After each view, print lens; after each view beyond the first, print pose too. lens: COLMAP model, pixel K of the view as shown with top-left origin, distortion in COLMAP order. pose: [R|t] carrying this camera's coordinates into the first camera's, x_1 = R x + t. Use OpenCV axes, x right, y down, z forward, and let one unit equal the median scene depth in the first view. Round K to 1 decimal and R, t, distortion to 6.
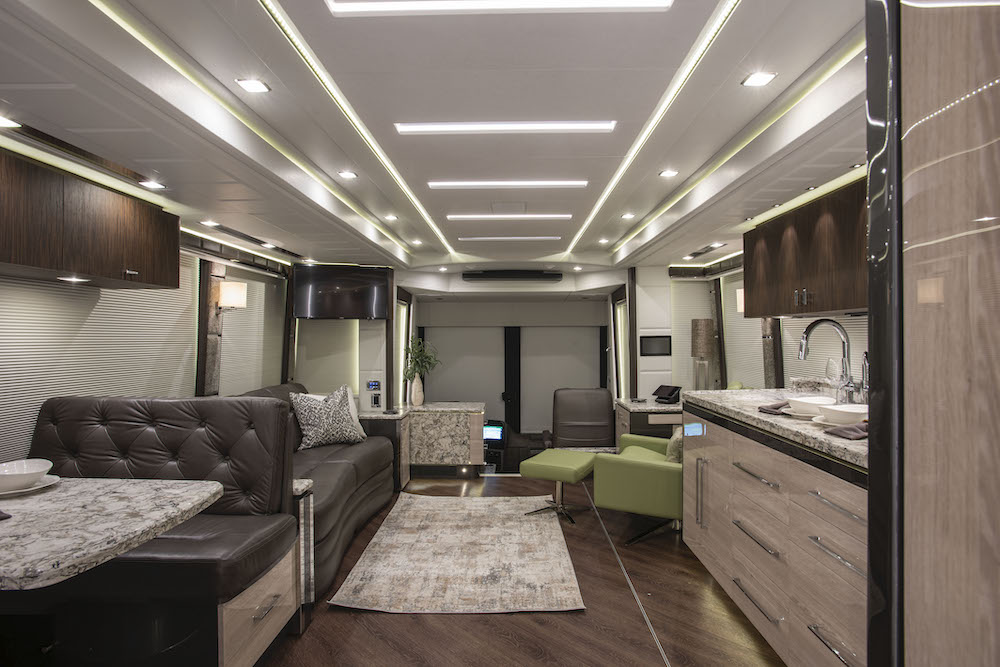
lens RADIAL K [[553.1, 0, 500.0], [0, 553.1, 333.5], [0, 0, 1]] dist [-0.000018, -0.000012]
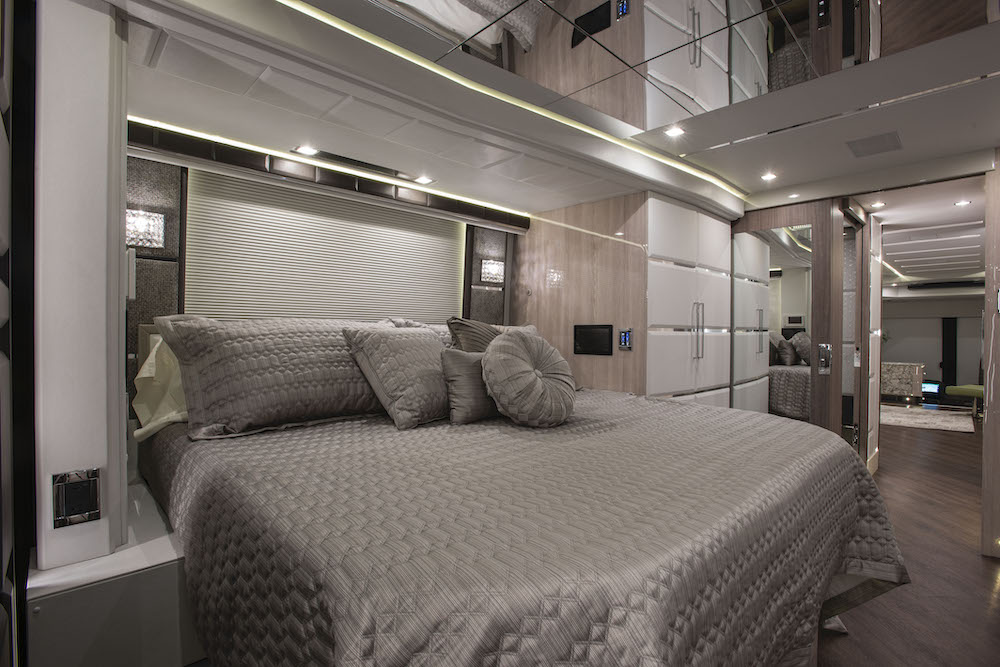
lens RADIAL K [[478.6, 0, 501.1], [0, 478.6, 337.5], [0, 0, 1]] dist [-0.052332, 0.015619]
pose [[0.713912, 0.011709, -0.700137, 0.037306], [-0.002414, 0.999895, 0.014261, 0.030483], [0.700231, -0.008491, 0.713866, -0.855198]]
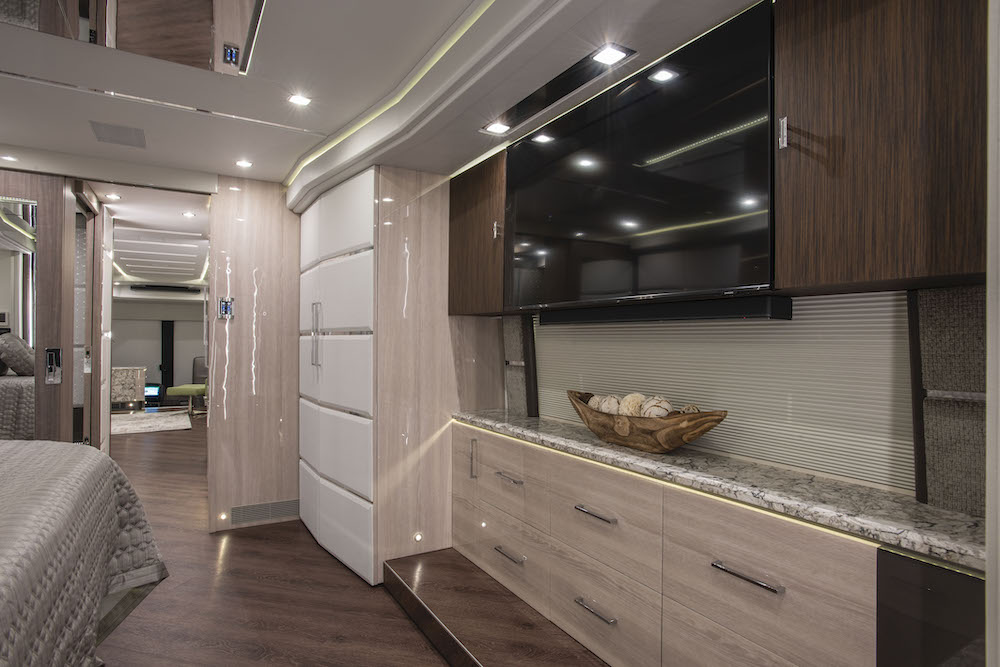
lens RADIAL K [[545.1, 0, 500.7], [0, 545.1, 338.5], [0, 0, 1]] dist [-0.016195, 0.000012]
pose [[0.850435, 0.010227, 0.525980, 0.021209], [-0.011623, 0.999932, -0.000648, 0.031151], [-0.525951, -0.005563, 0.850496, -0.876732]]
